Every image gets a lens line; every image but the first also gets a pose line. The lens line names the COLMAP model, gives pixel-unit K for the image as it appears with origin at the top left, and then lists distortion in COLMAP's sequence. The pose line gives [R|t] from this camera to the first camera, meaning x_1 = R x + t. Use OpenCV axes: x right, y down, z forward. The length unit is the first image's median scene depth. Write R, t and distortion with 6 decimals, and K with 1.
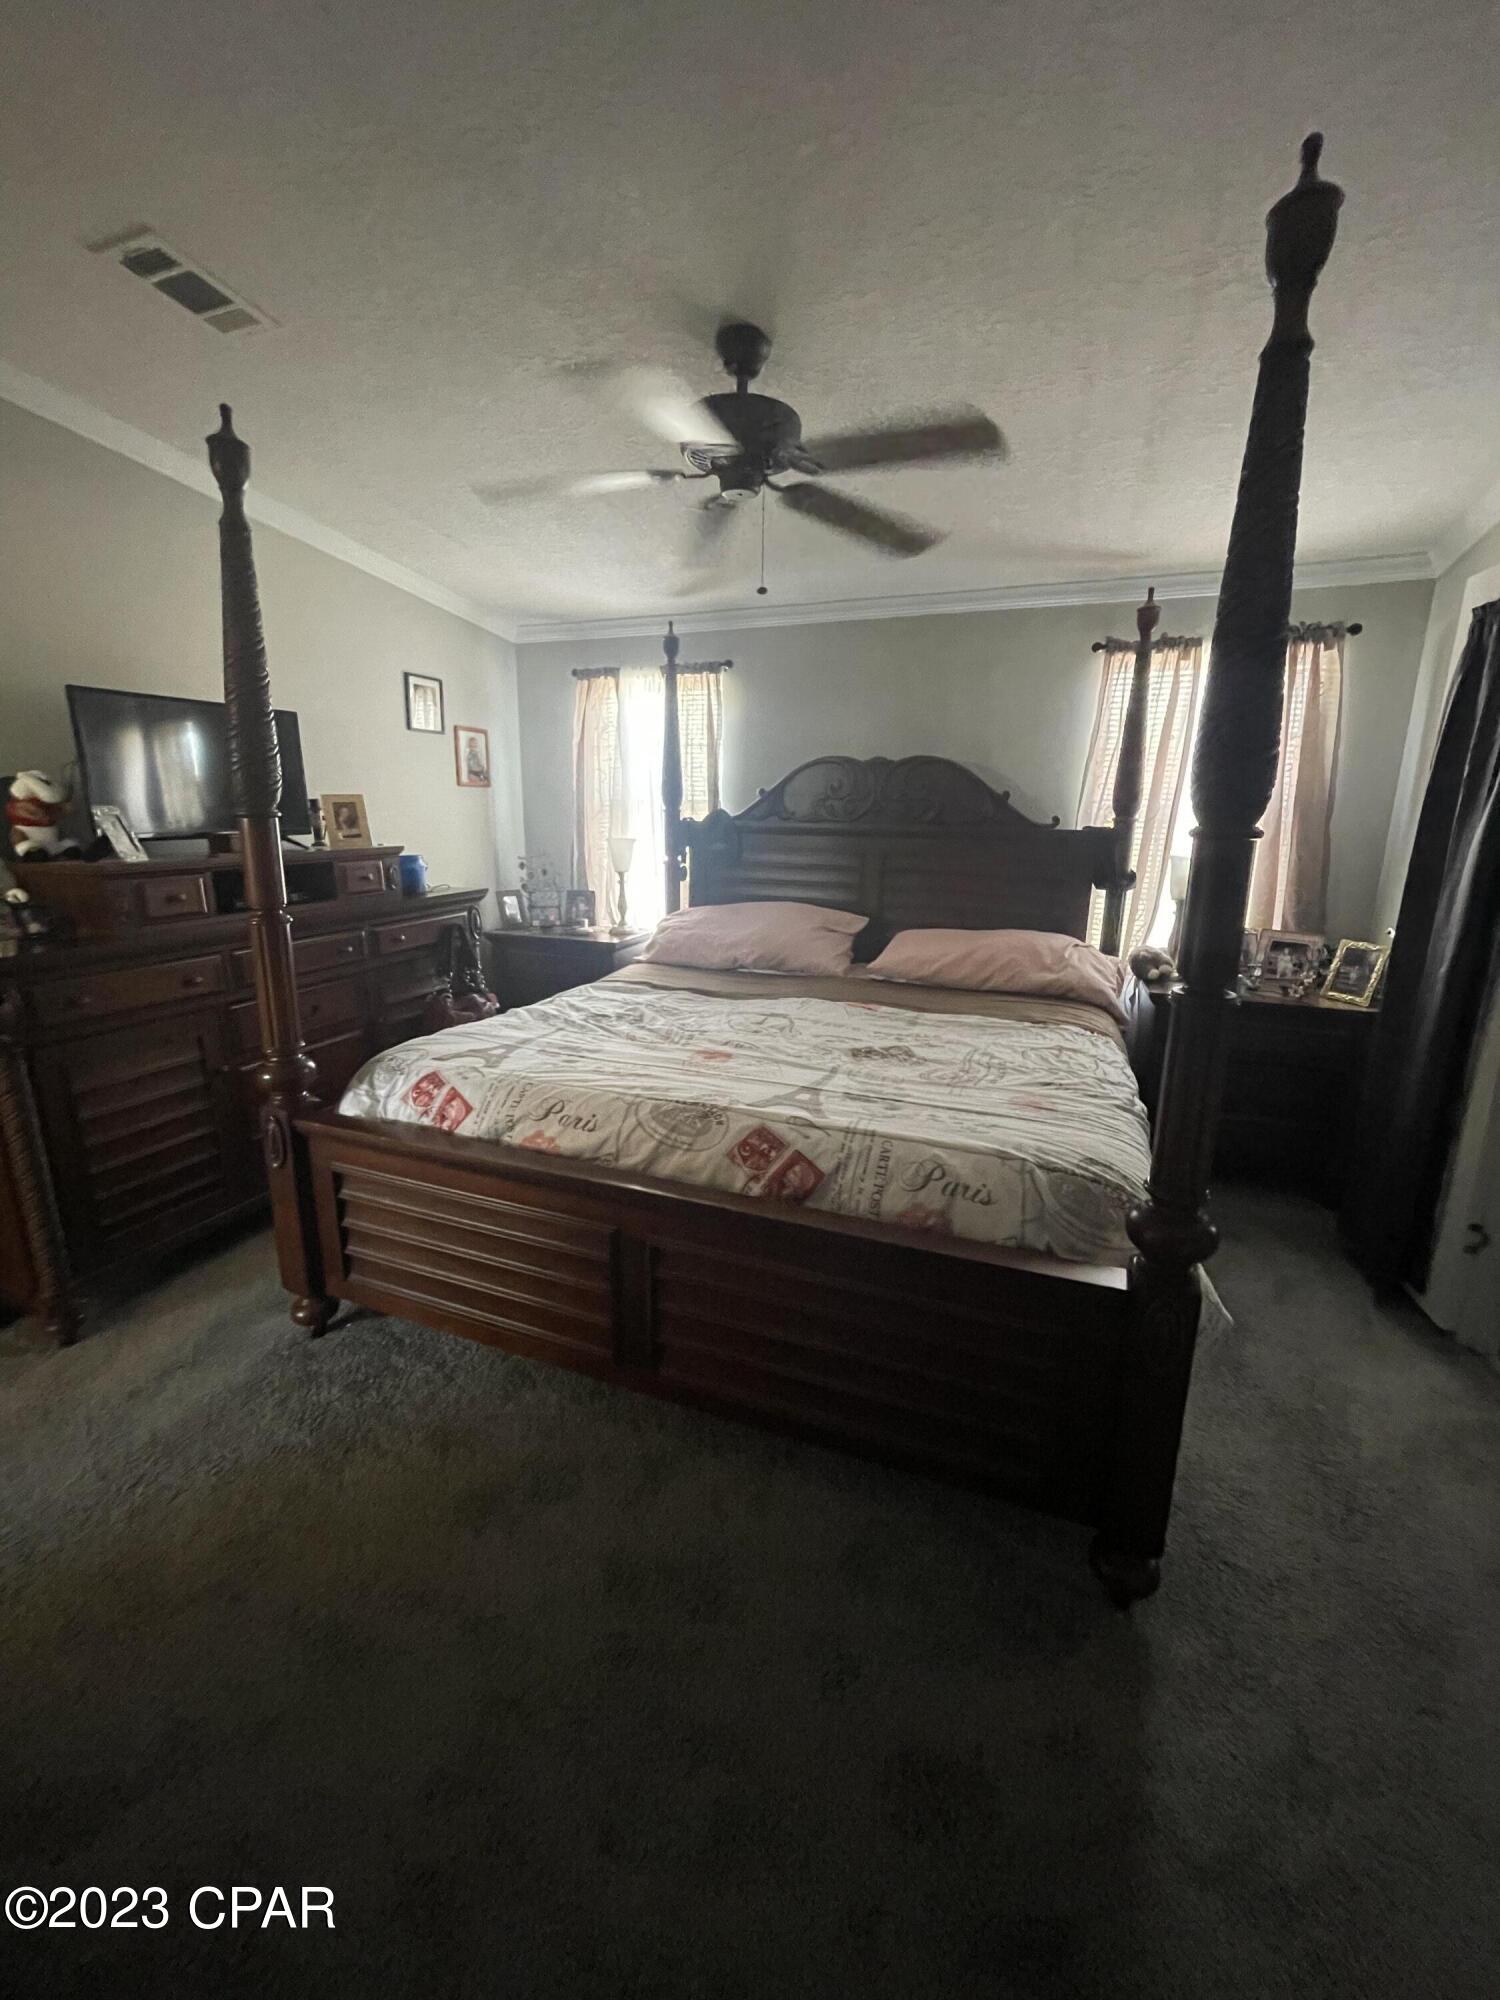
lens RADIAL K [[804.9, 0, 744.1], [0, 804.9, 993.0], [0, 0, 1]] dist [-0.004295, 0.000396]
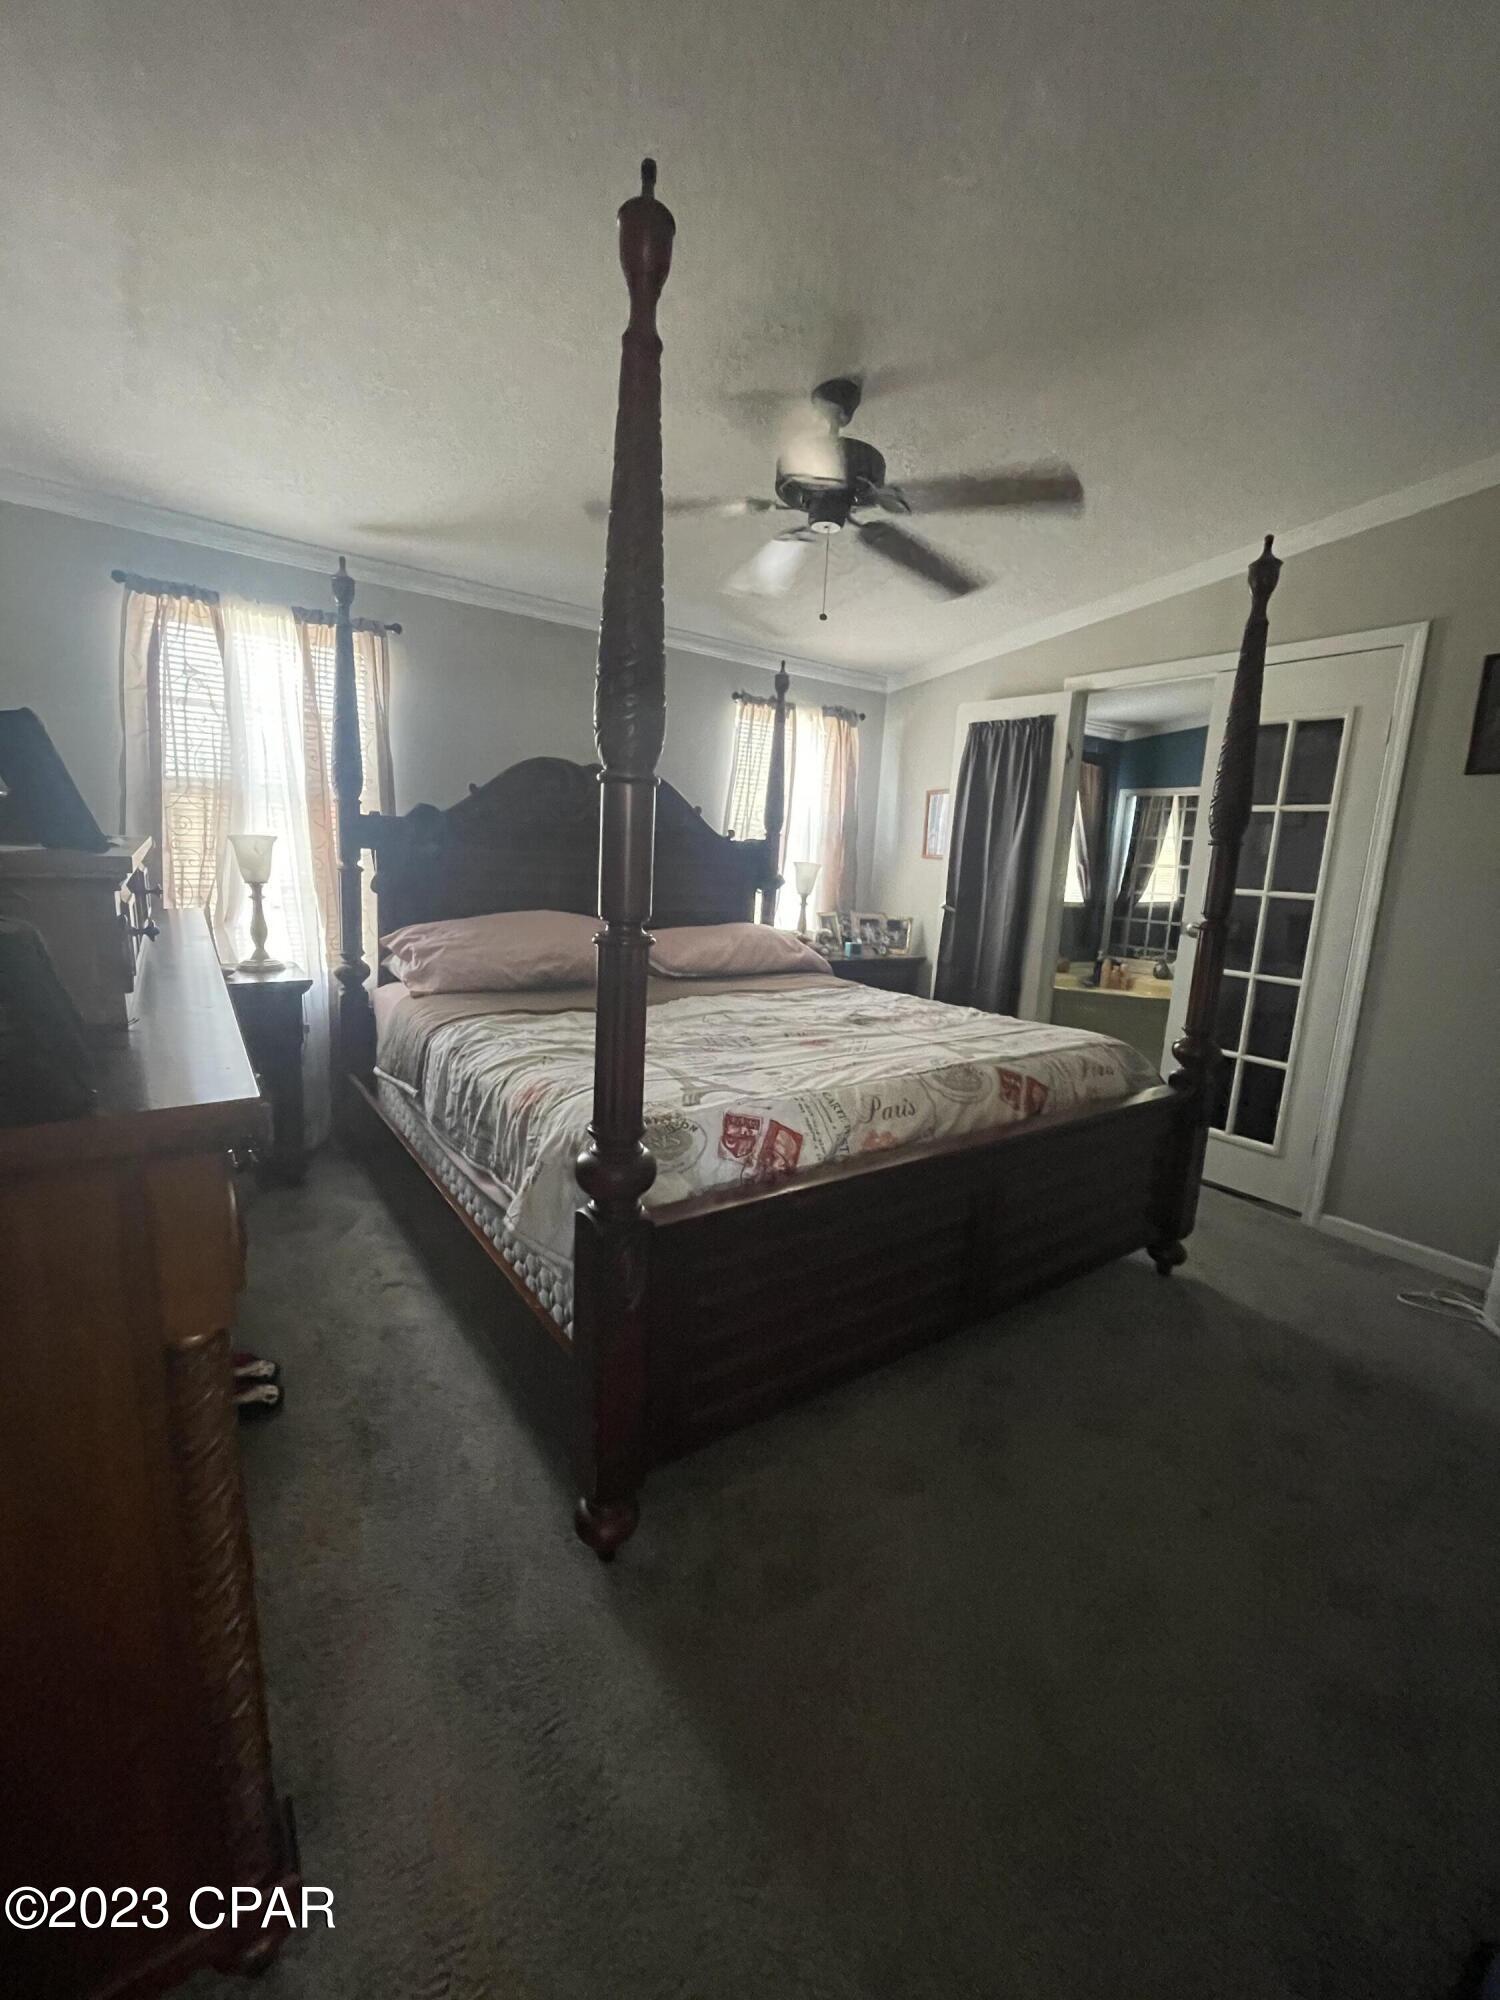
lens RADIAL K [[804.9, 0, 738.4], [0, 804.9, 997.4], [0, 0, 1]] dist [-0.004295, 0.000396]
pose [[0.551520, -0.131654, 0.823706, -0.702039], [0.143661, 0.987703, 0.061676, -0.045787], [-0.821697, 0.084319, 0.563652, 0.352691]]
